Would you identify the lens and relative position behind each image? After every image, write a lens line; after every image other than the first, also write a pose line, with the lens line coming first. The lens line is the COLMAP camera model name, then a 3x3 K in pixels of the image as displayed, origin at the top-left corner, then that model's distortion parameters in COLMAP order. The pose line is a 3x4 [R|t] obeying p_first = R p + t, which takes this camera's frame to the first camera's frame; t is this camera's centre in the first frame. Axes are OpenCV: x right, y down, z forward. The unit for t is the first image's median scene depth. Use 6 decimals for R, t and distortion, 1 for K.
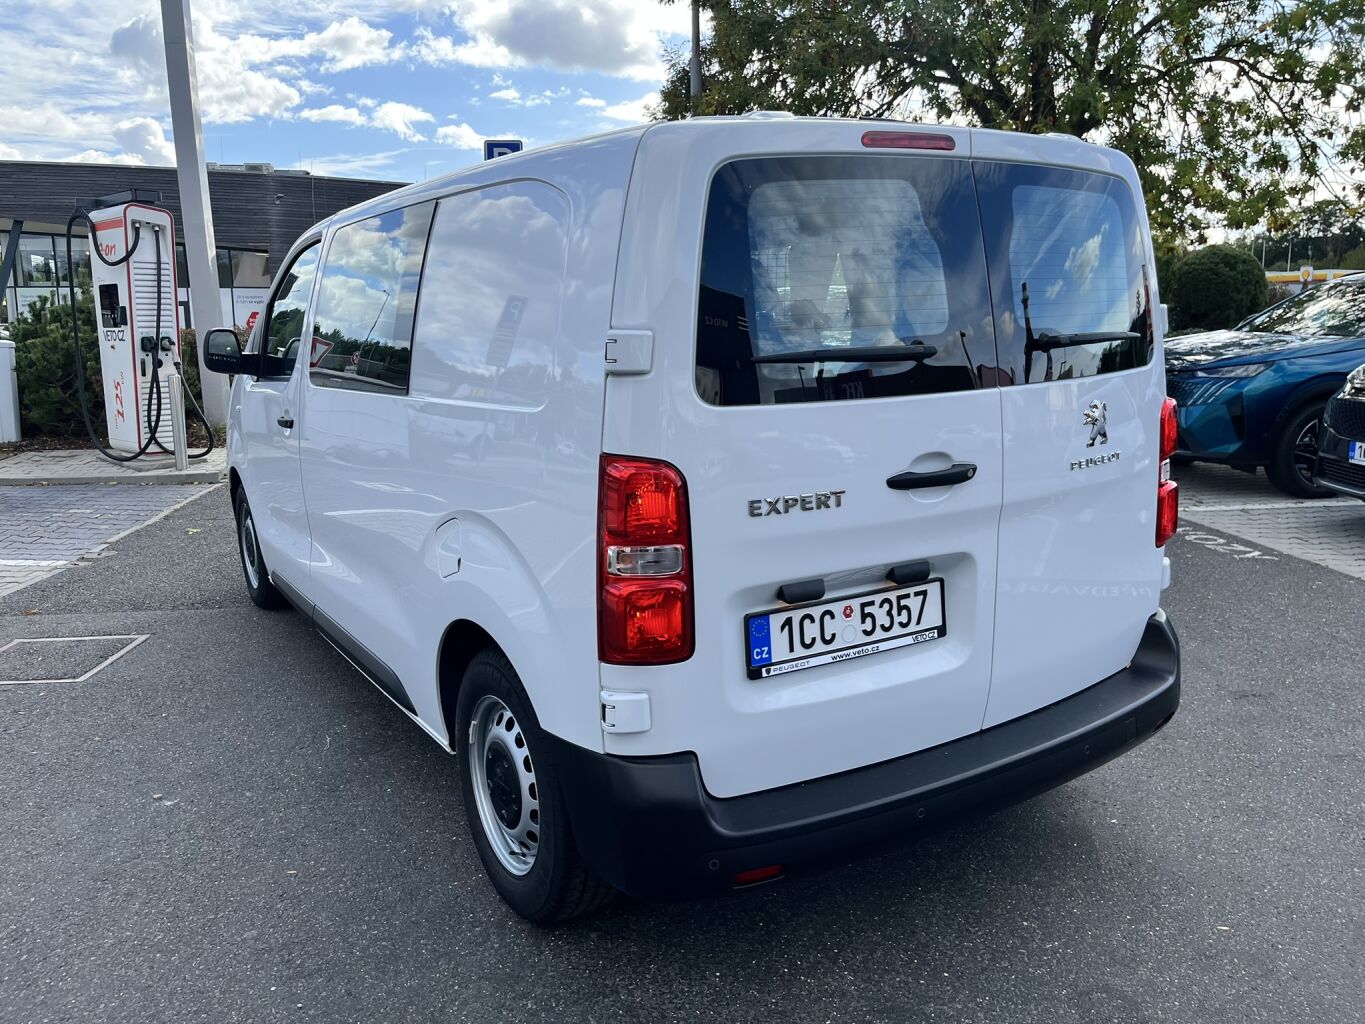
lens RADIAL K [[1035.0, 0, 675.1], [0, 1035.0, 514.0], [0, 0, 1]] dist [0.005528, 0.003618]
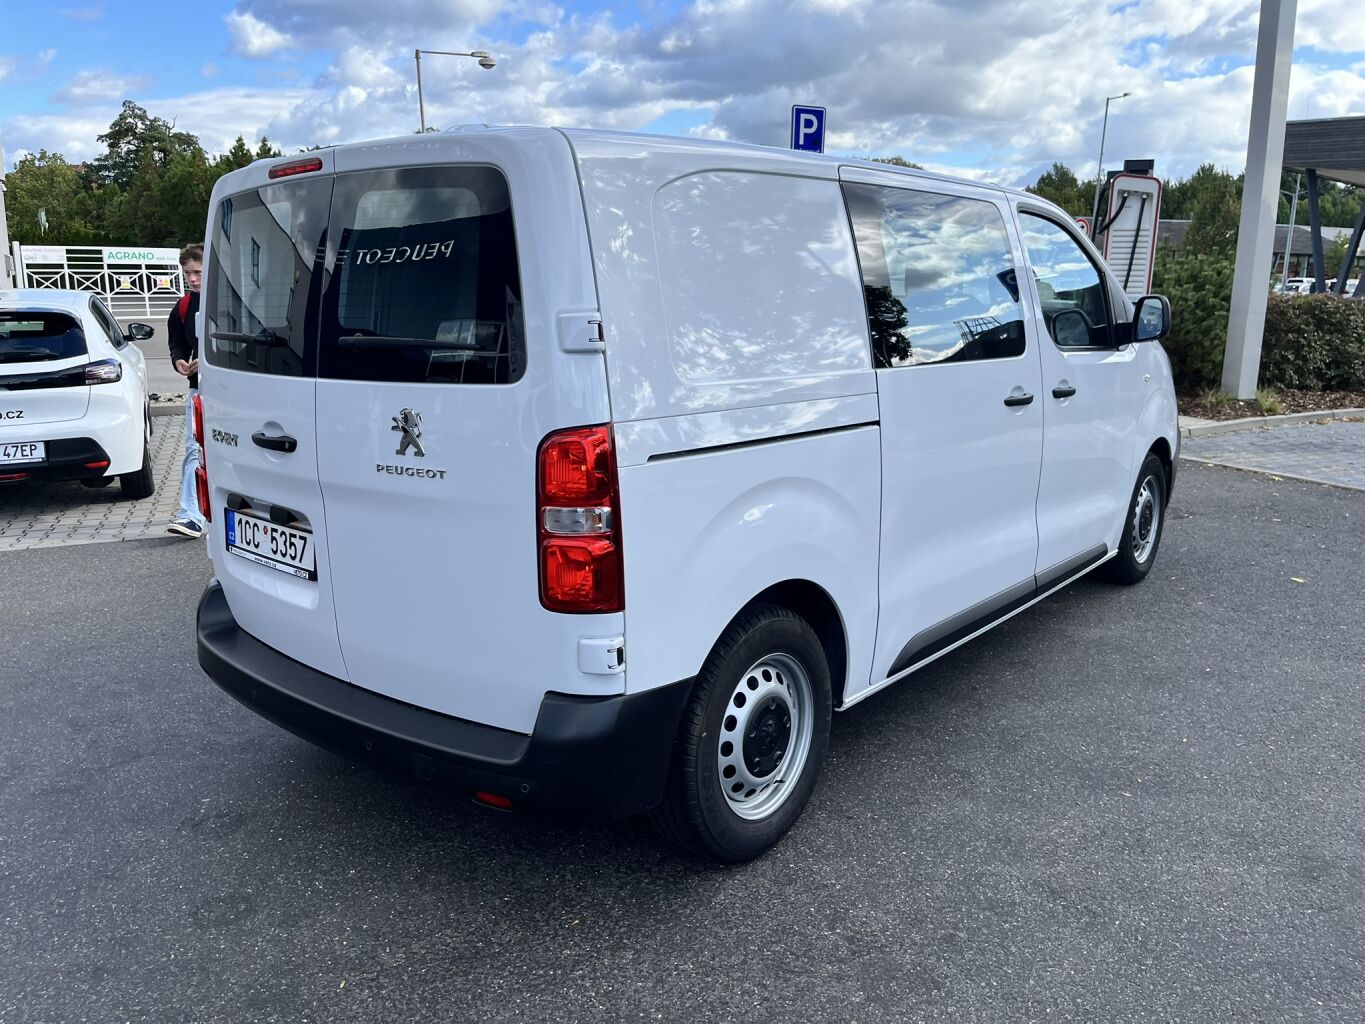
lens RADIAL K [[1035.0, 0, 681.2], [0, 1035.0, 515.9], [0, 0, 1]] dist [0.005528, 0.003618]
pose [[0.350658, 0.227109, -0.908548, 1.384407], [-0.187726, 0.967505, 0.169393, -0.221593], [0.917495, 0.111159, 0.381898, 0.867995]]
